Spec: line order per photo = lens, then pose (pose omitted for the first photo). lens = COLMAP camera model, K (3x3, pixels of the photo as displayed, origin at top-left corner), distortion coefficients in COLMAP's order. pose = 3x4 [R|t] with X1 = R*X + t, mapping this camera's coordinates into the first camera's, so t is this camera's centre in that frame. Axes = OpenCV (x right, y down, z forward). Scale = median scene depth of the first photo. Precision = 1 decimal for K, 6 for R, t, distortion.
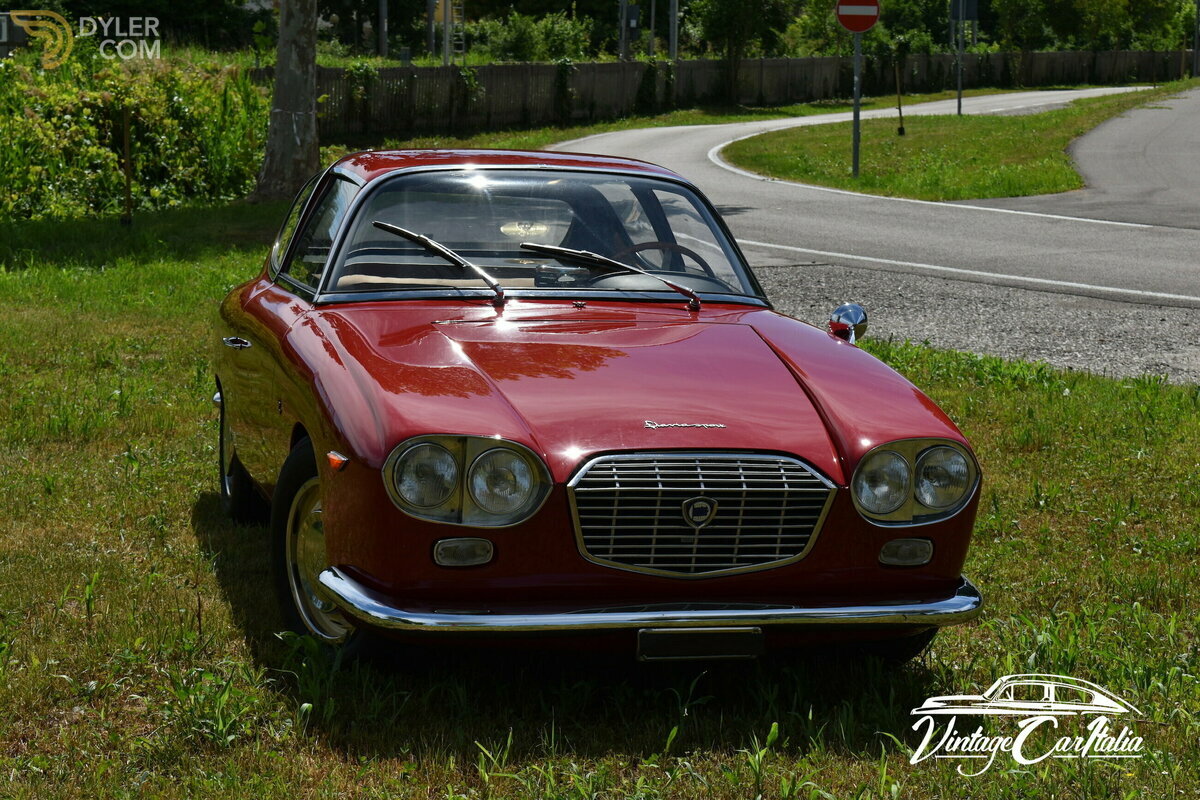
lens RADIAL K [[2698.8, 0, 600.0], [0, 2698.8, 400.0], [0, 0, 1]] dist [0.043704, 0.338700]
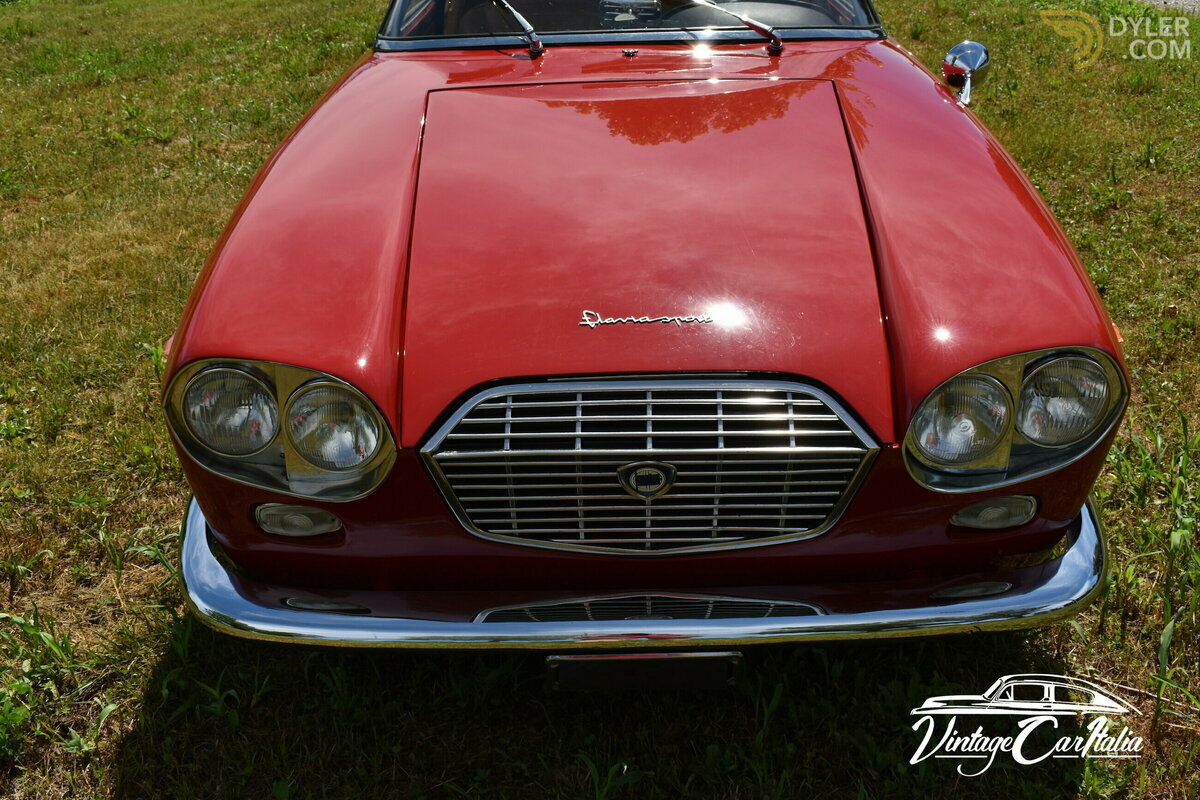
lens RADIAL K [[1167.9, 0, 602.3], [0, 1167.9, 367.0], [0, 0, 1]] dist [-0.088885, -0.001530]
pose [[0.969641, 0.051172, -0.239120, 0.087300], [0.027575, 0.948741, 0.314850, -0.066201], [0.242974, -0.311885, 0.918527, 0.740150]]
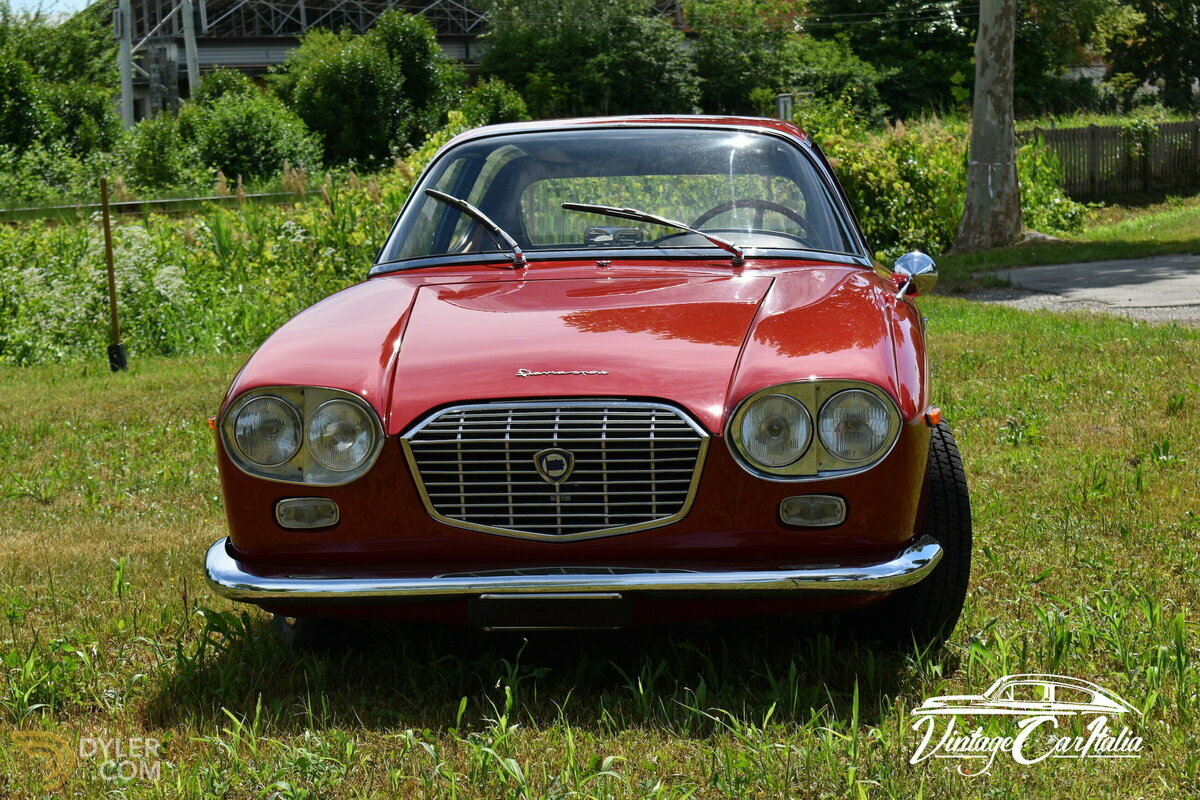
lens RADIAL K [[2698.8, 0, 600.0], [0, 2698.8, 400.0], [0, 0, 1]] dist [0.043704, 0.338700]
pose [[0.947616, -0.028092, -0.318175, 0.329439], [0.018483, 0.999278, -0.033182, 0.048460], [0.318878, 0.025563, 0.947451, 0.148115]]
